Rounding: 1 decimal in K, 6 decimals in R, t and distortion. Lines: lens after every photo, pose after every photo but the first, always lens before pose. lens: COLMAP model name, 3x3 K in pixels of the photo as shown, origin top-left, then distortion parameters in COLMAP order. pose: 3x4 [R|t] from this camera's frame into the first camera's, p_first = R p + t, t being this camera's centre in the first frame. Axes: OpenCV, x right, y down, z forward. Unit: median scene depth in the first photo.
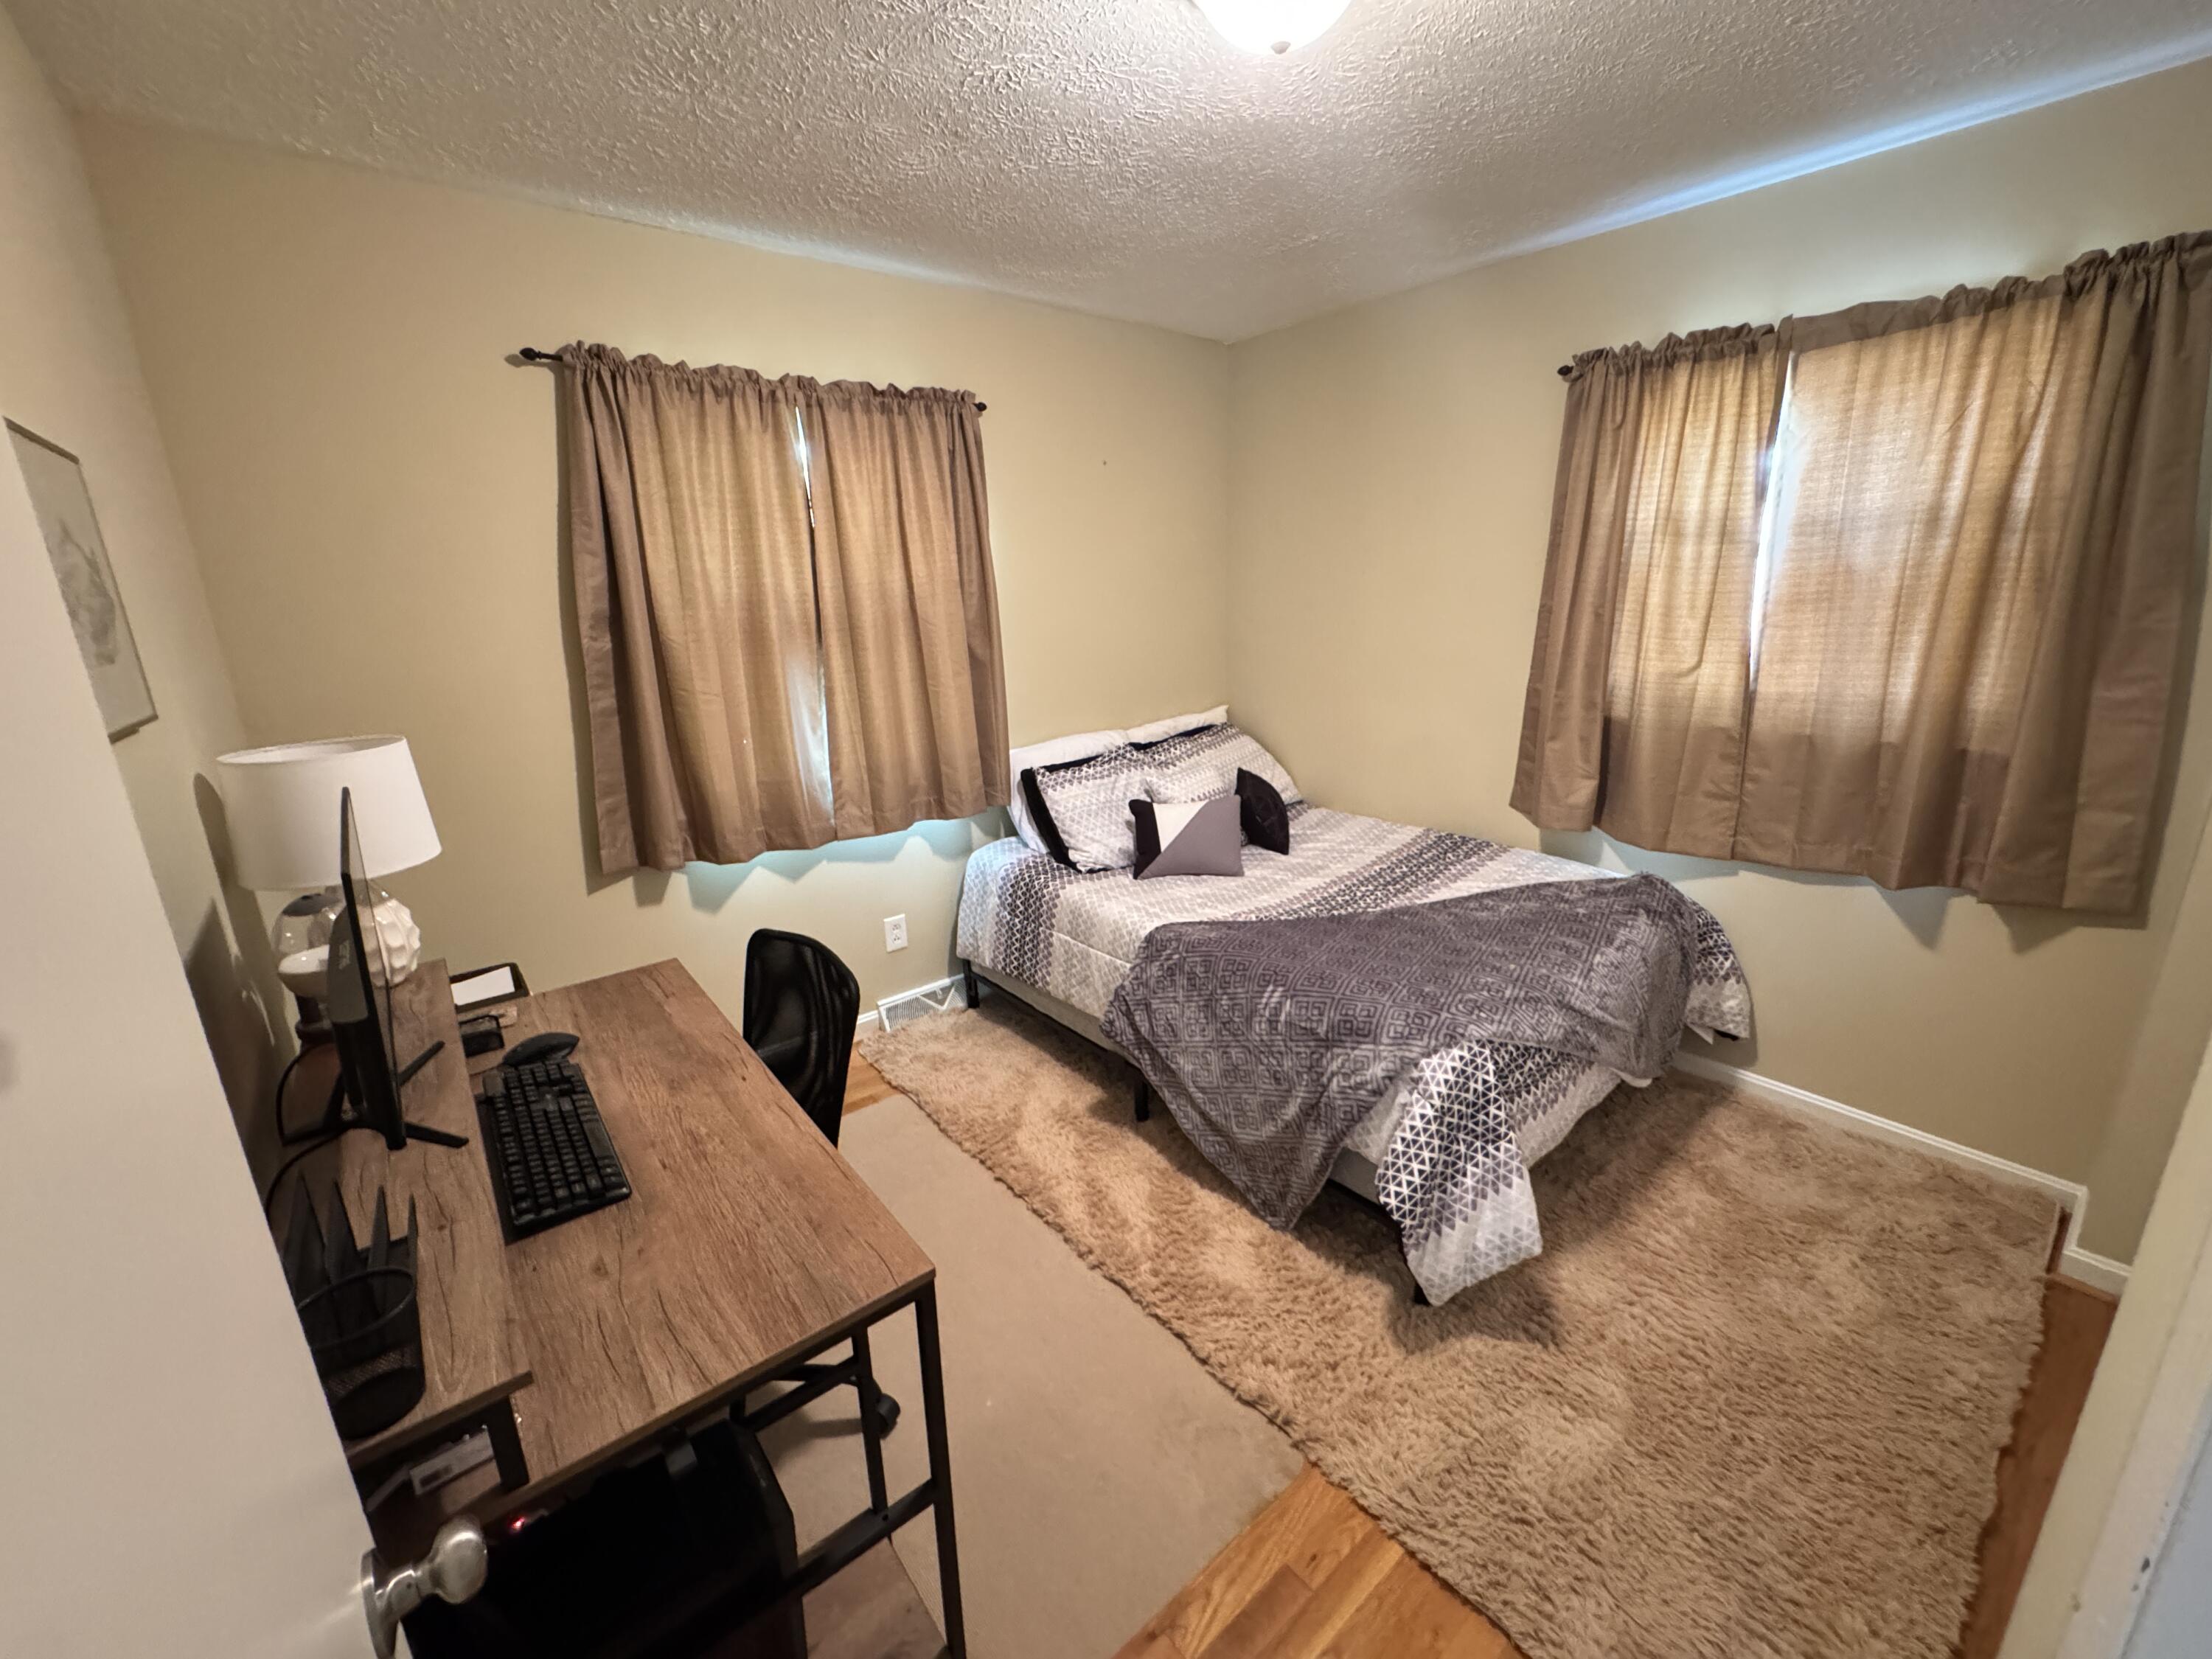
lens RADIAL K [[890.7, 0, 1106.0], [0, 890.7, 829.5], [0, 0, 1]] dist [-0.000724, -0.000207]
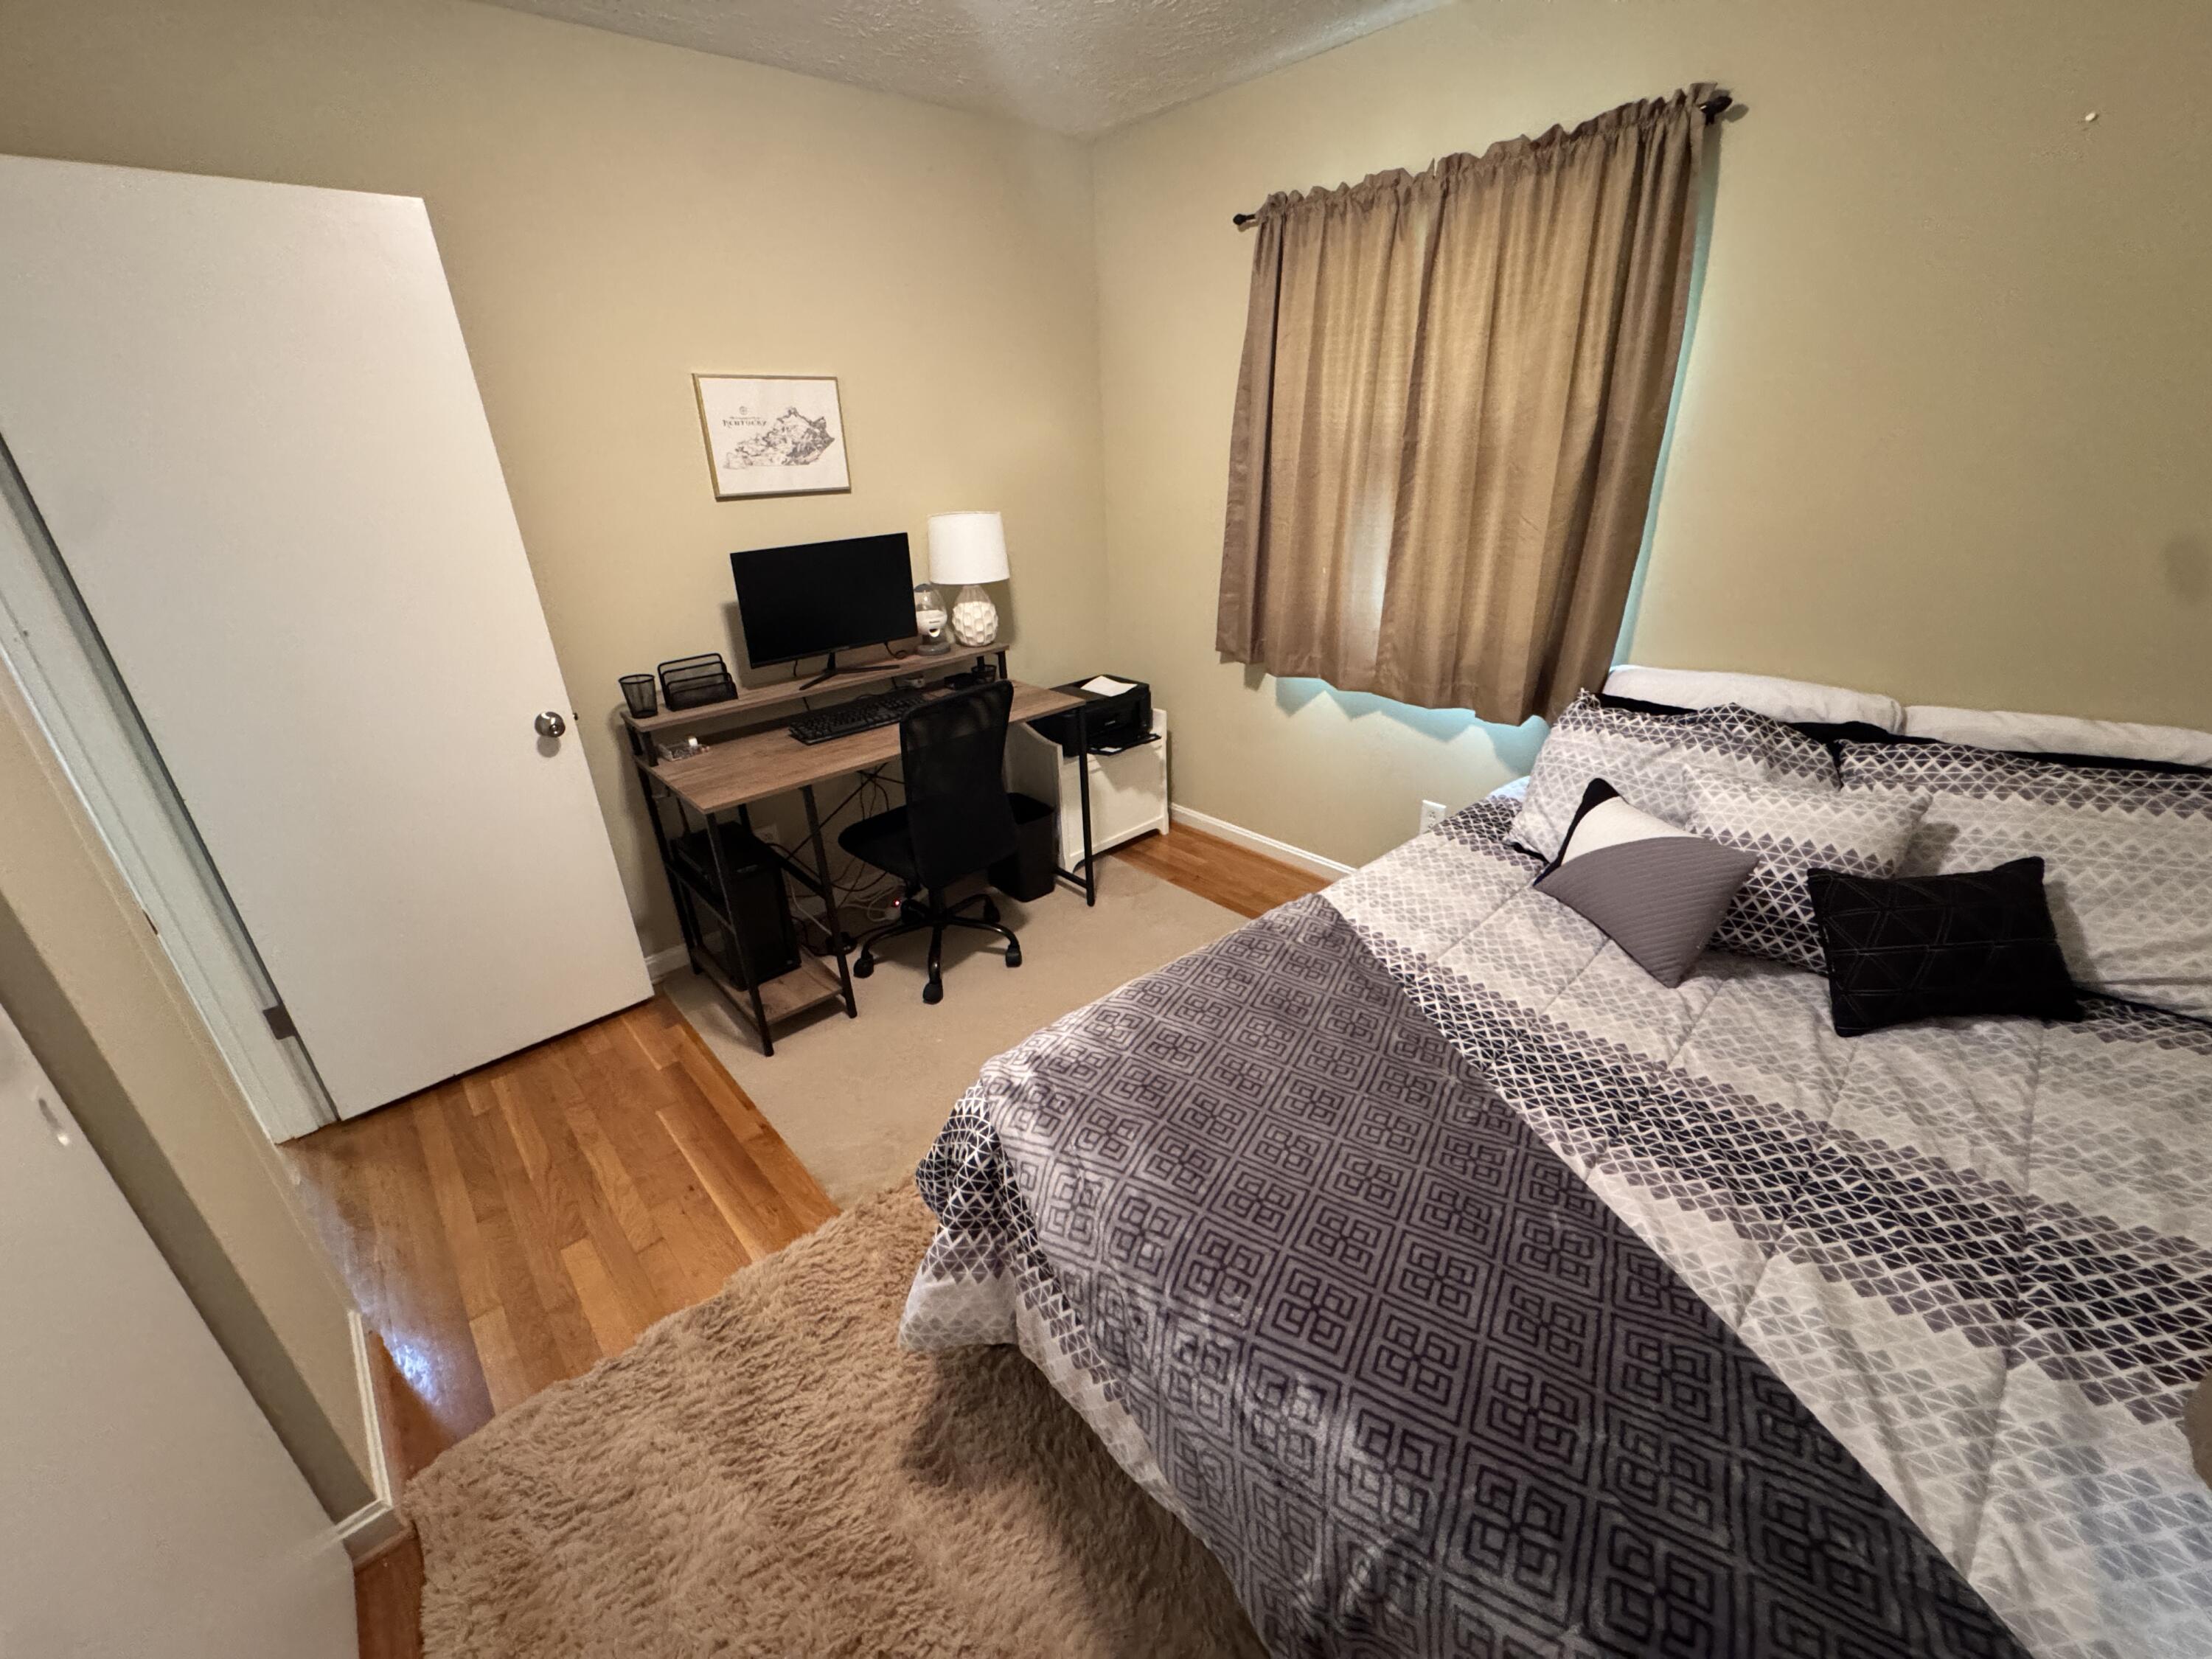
lens RADIAL K [[890.7, 0, 1106.0], [0, 890.7, 829.5], [0, 0, 1]] dist [-0.000724, -0.000207]
pose [[0.053811, 0.433693, -0.899453, 0.677873], [-0.234161, 0.881121, 0.410845, -0.204397], [0.970707, 0.188509, 0.148968, 0.649654]]
